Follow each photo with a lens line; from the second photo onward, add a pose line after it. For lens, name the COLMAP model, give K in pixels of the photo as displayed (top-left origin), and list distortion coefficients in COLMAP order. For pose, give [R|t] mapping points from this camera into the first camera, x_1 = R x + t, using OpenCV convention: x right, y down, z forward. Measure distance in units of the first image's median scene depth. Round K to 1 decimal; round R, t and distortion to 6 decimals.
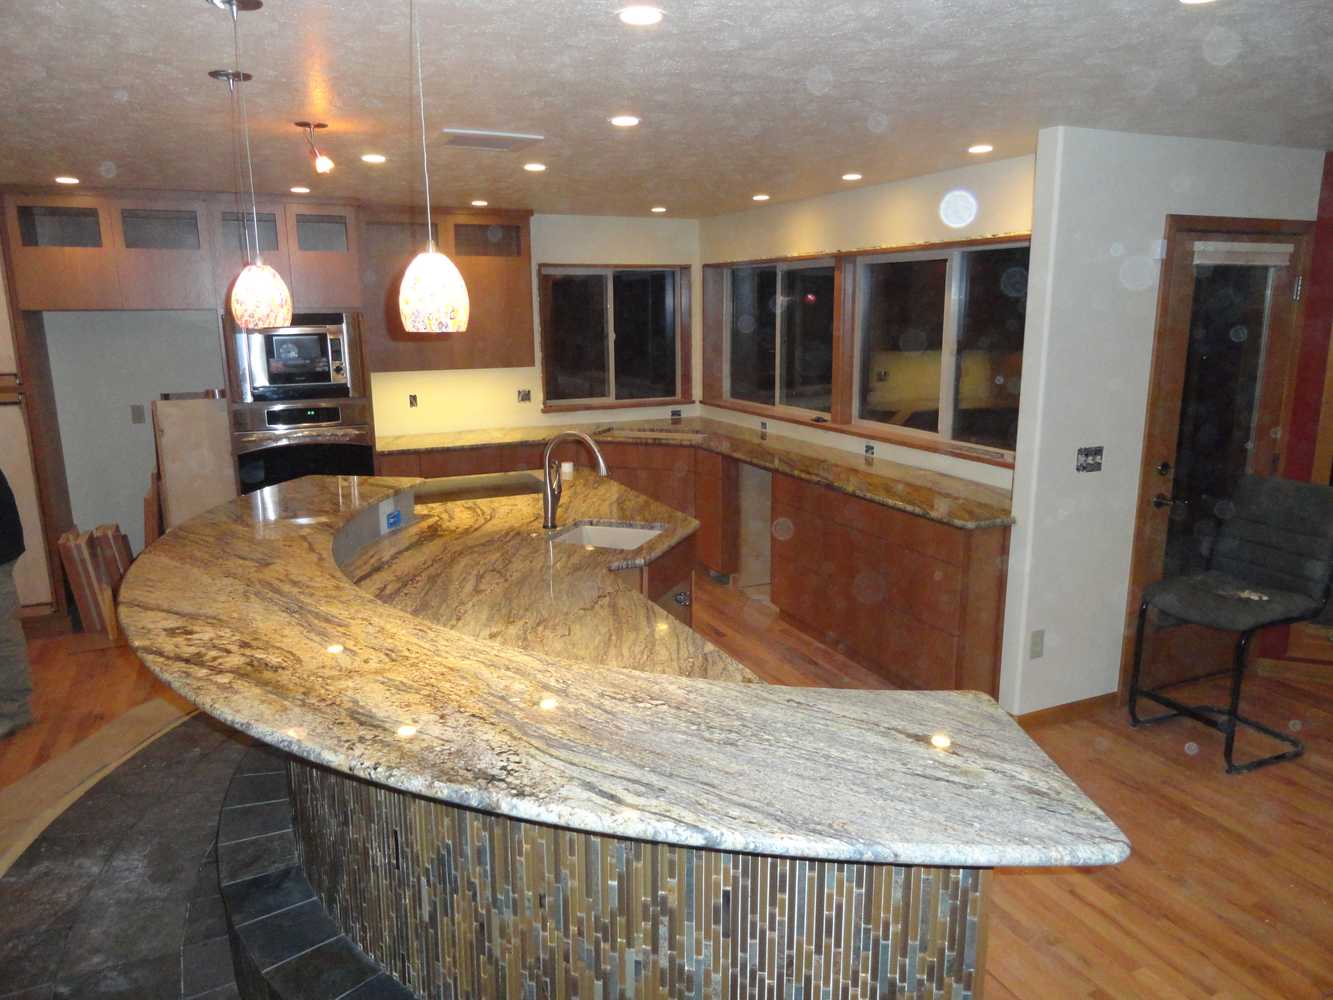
lens RADIAL K [[908.1, 0, 669.2], [0, 908.1, 502.8], [0, 0, 1]] dist [-0.003718, 0.005120]
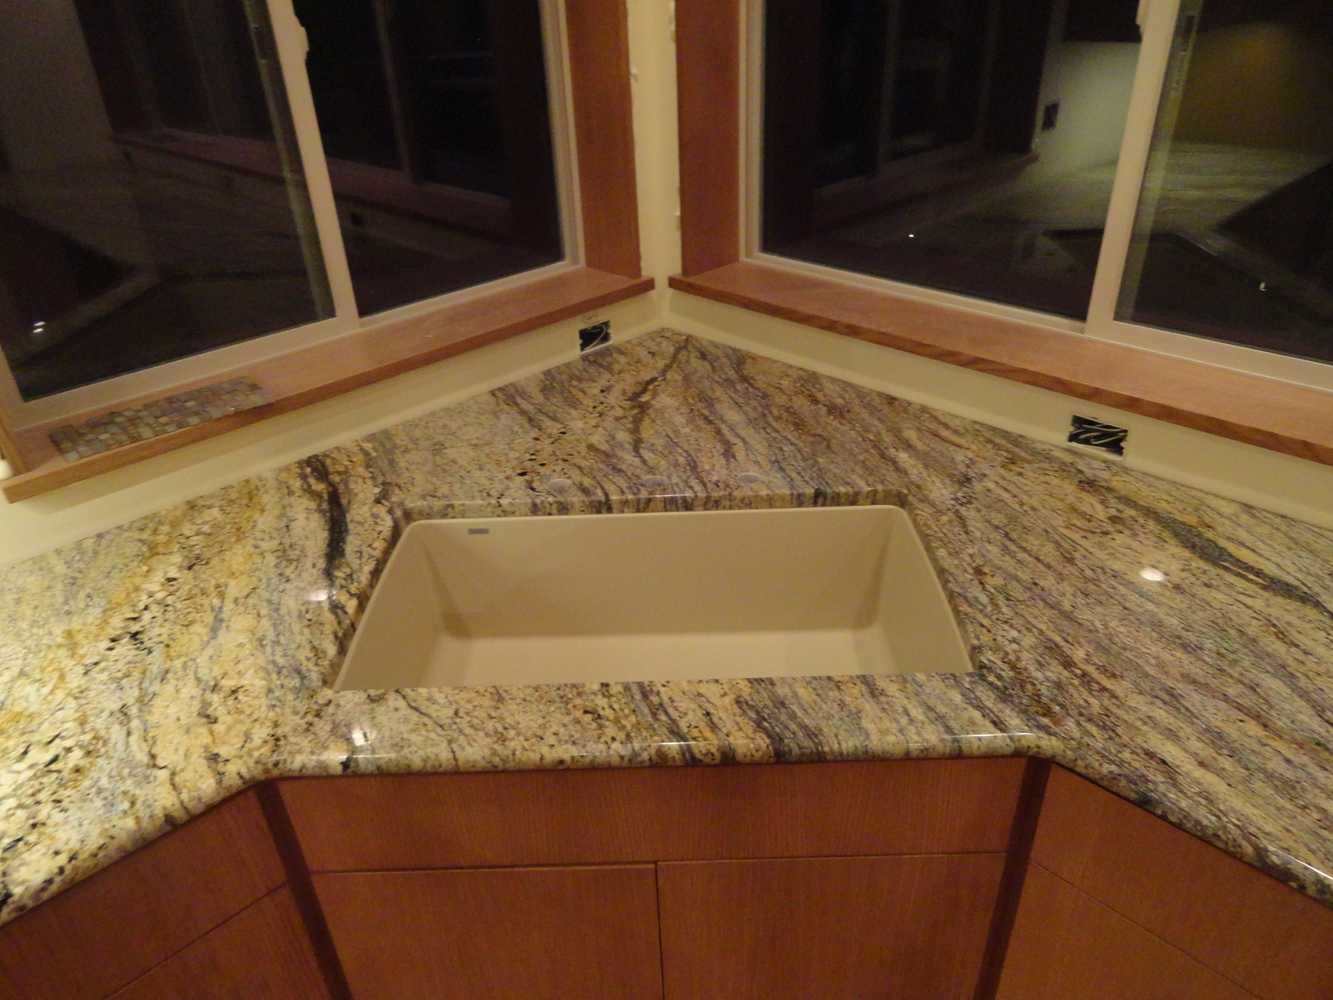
lens RADIAL K [[908.1, 0, 666.3], [0, 908.1, 502.2], [0, 0, 1]] dist [-0.003718, 0.005120]
pose [[0.930725, -0.203350, 0.303973, -0.161527], [0.103041, 0.943299, 0.315546, -0.329005], [-0.350904, -0.262365, 0.898905, 1.769918]]
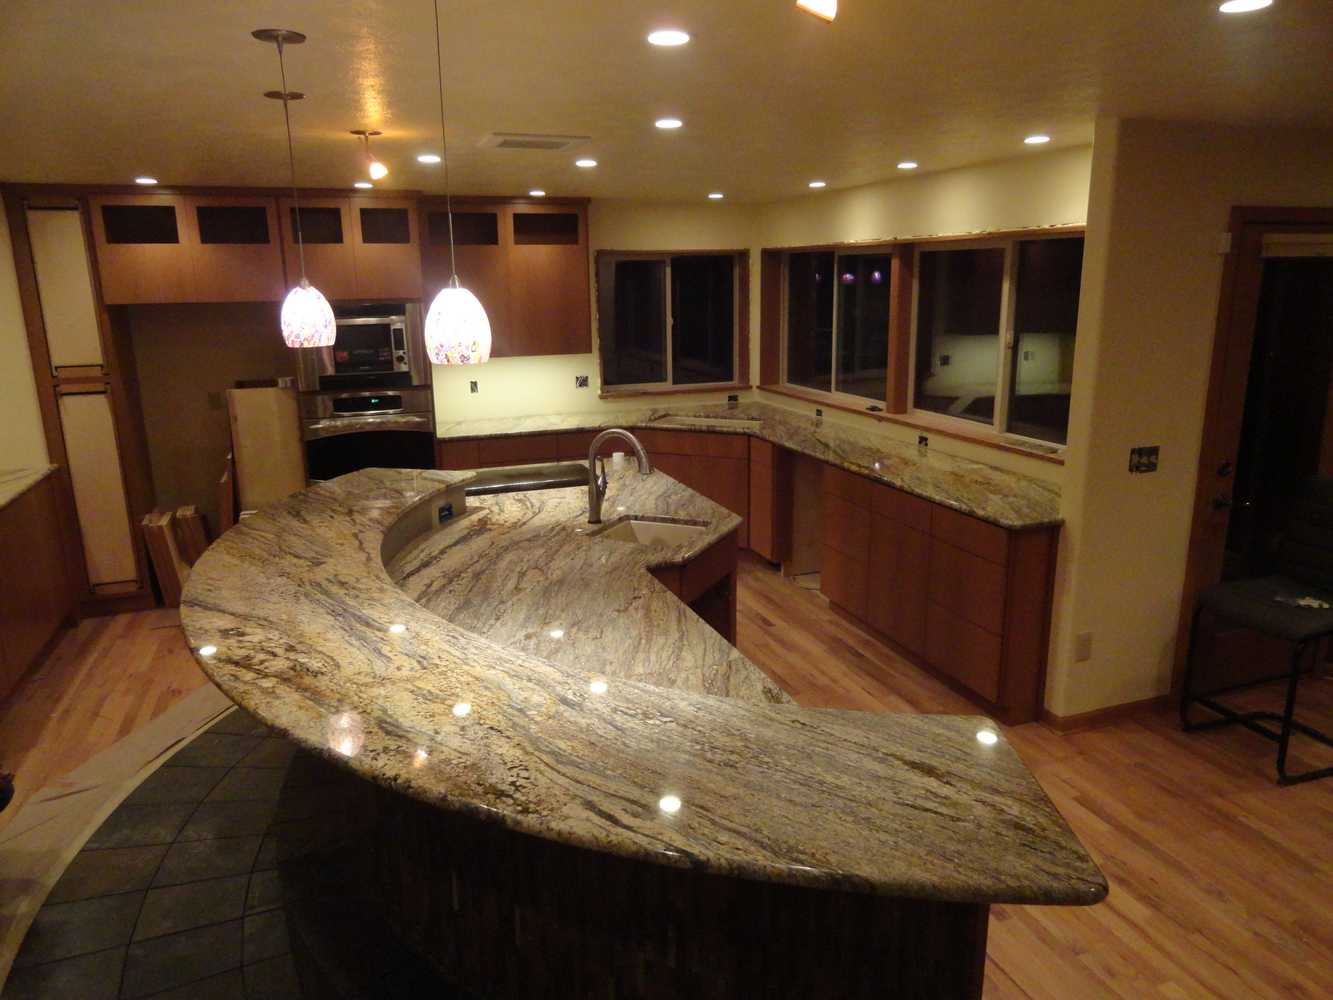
lens RADIAL K [[908.1, 0, 670.6], [0, 908.1, 501.7], [0, 0, 1]] dist [-0.003718, 0.005120]
pose [[0.997181, 0.012109, -0.074047, 0.035038], [-0.009954, 0.999518, 0.029407, -0.032394], [0.074367, -0.028587, 0.996821, -0.016930]]
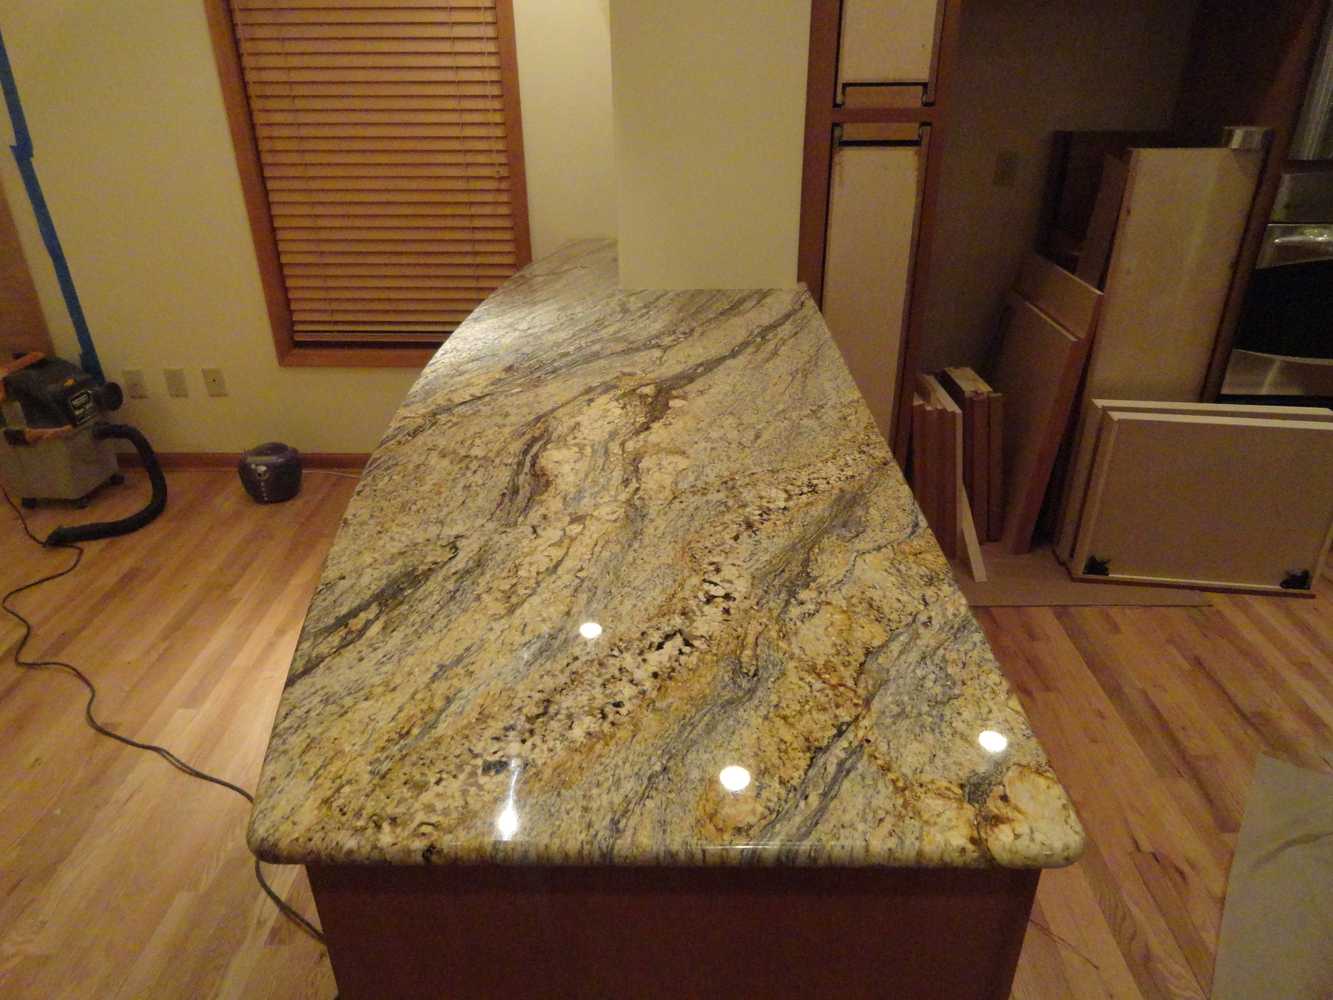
lens RADIAL K [[908.1, 0, 668.6], [0, 908.1, 494.1], [0, 0, 1]] dist [-0.003718, 0.005120]
pose [[0.906627, 0.192141, -0.375647, -0.986284], [-0.088922, 0.957311, 0.275044, -0.075867], [0.412458, -0.215959, 0.885009, 0.695887]]
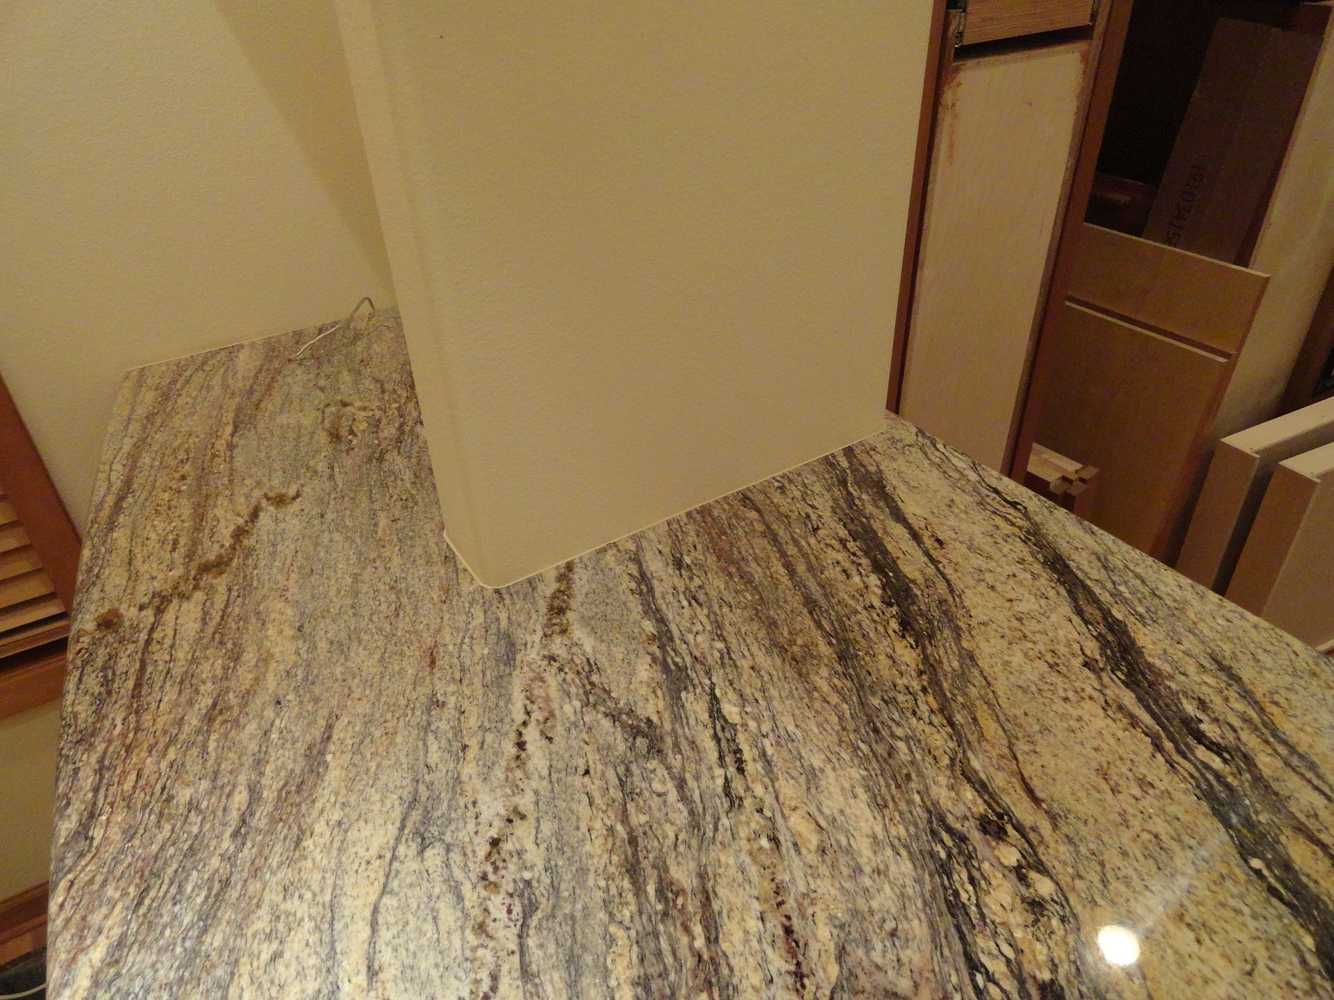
lens RADIAL K [[908.8, 0, 673.1], [0, 908.8, 504.1], [0, 0, 1]] dist [-0.003718, 0.005120]
pose [[0.988433, -0.101403, 0.112770, -1.376253], [0.050383, 0.920920, 0.386482, -0.153365], [-0.143043, -0.376330, 0.915377, 1.246623]]
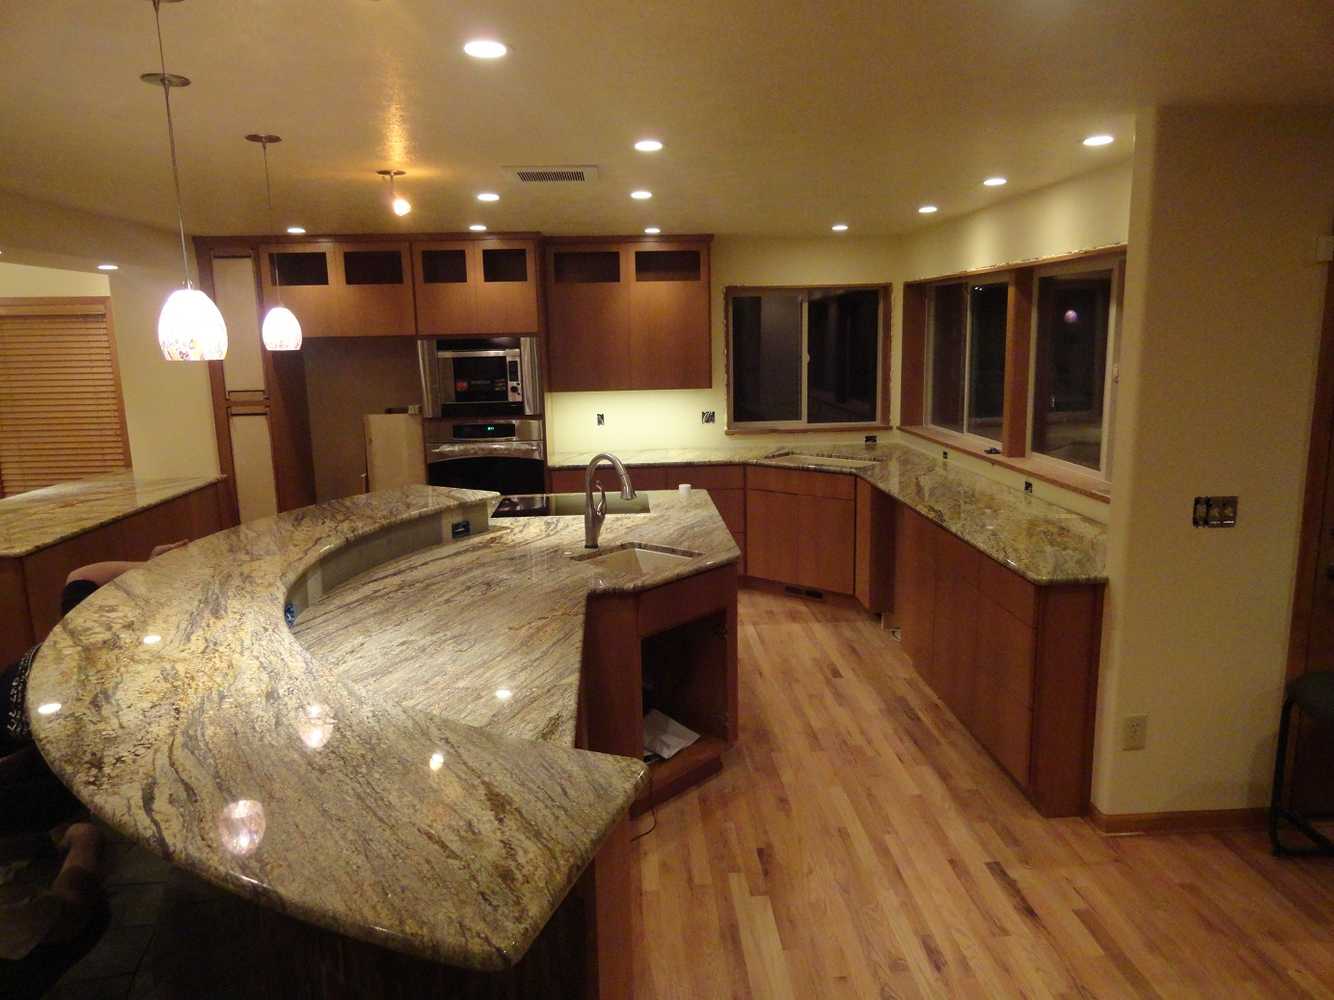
lens RADIAL K [[908.8, 0, 668.5], [0, 908.8, 503.7], [0, 0, 1]] dist [-0.003718, 0.005120]
pose [[0.932833, 0.055717, -0.355974, 0.368799], [-0.063229, 0.997954, -0.009495, -0.020551], [0.354717, 0.031365, 0.934448, 0.092114]]
